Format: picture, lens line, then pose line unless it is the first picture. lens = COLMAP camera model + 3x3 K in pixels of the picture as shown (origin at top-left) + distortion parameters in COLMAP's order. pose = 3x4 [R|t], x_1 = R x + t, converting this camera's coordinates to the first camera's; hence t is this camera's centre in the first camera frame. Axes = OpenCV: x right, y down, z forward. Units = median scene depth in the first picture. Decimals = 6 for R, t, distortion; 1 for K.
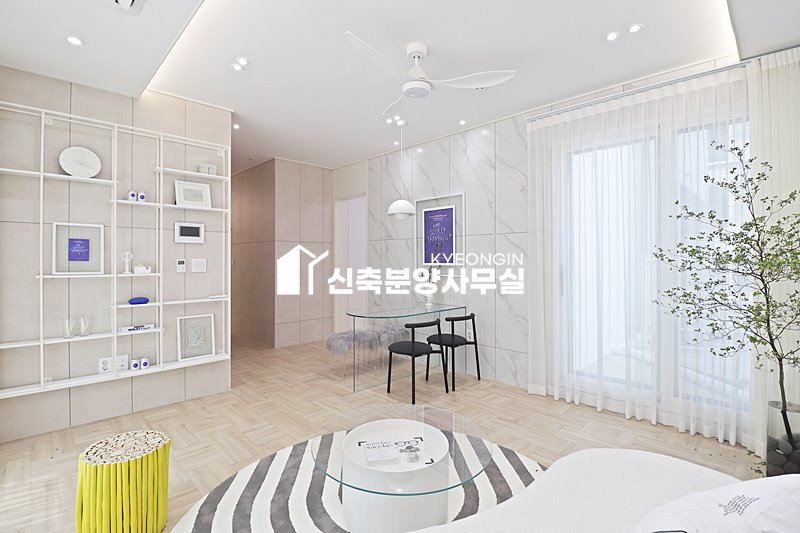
lens RADIAL K [[380.0, 0, 396.6], [0, 380.0, 256.5], [0, 0, 1]] dist [0.001399, -0.017857]
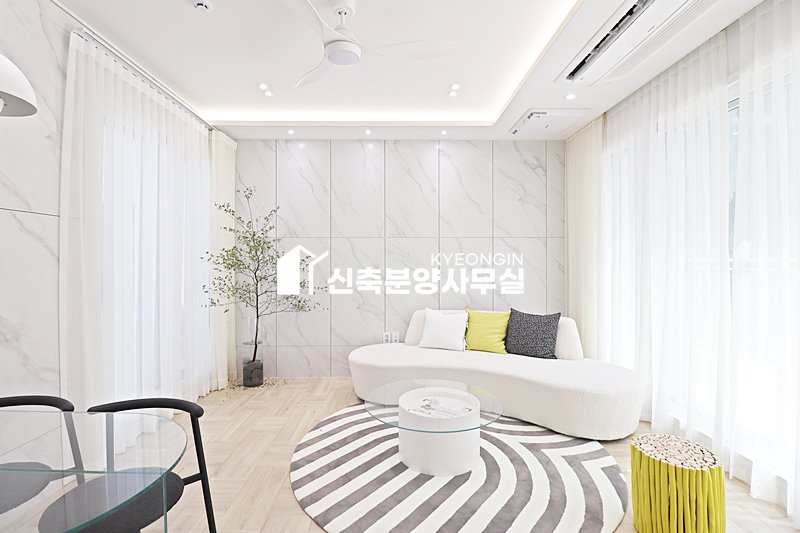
lens RADIAL K [[367.2, 0, 399.9], [0, 367.2, 258.5], [0, 0, 1]] dist [0.001682, -0.016062]
pose [[-0.726012, 0.008025, 0.687635, -0.389332], [0.005122, 0.999967, -0.006262, 0.005763], [-0.687663, -0.001025, -0.726029, 1.012851]]
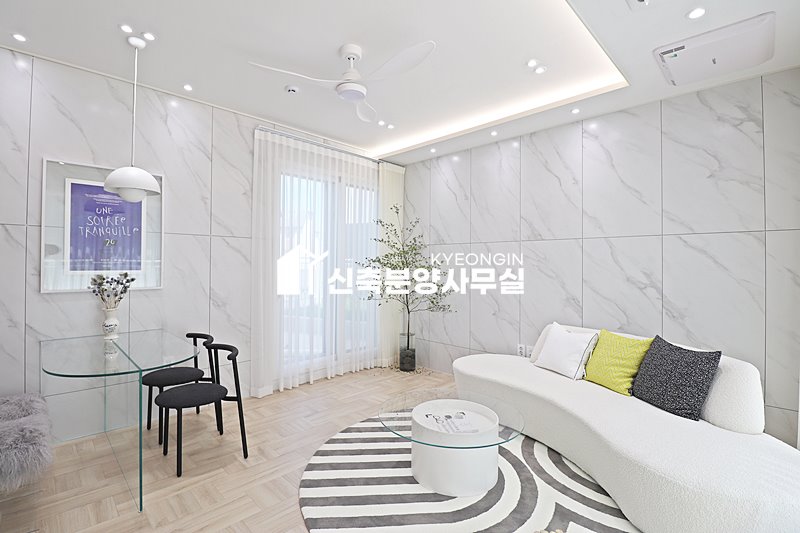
lens RADIAL K [[367.2, 0, 399.9], [0, 367.2, 258.5], [0, 0, 1]] dist [0.001682, -0.016062]
pose [[-0.018352, 0.020606, 0.999619, -0.601289], [-0.006131, 0.999766, -0.020721, 0.007200], [-0.999813, -0.006509, -0.018222, 0.609058]]
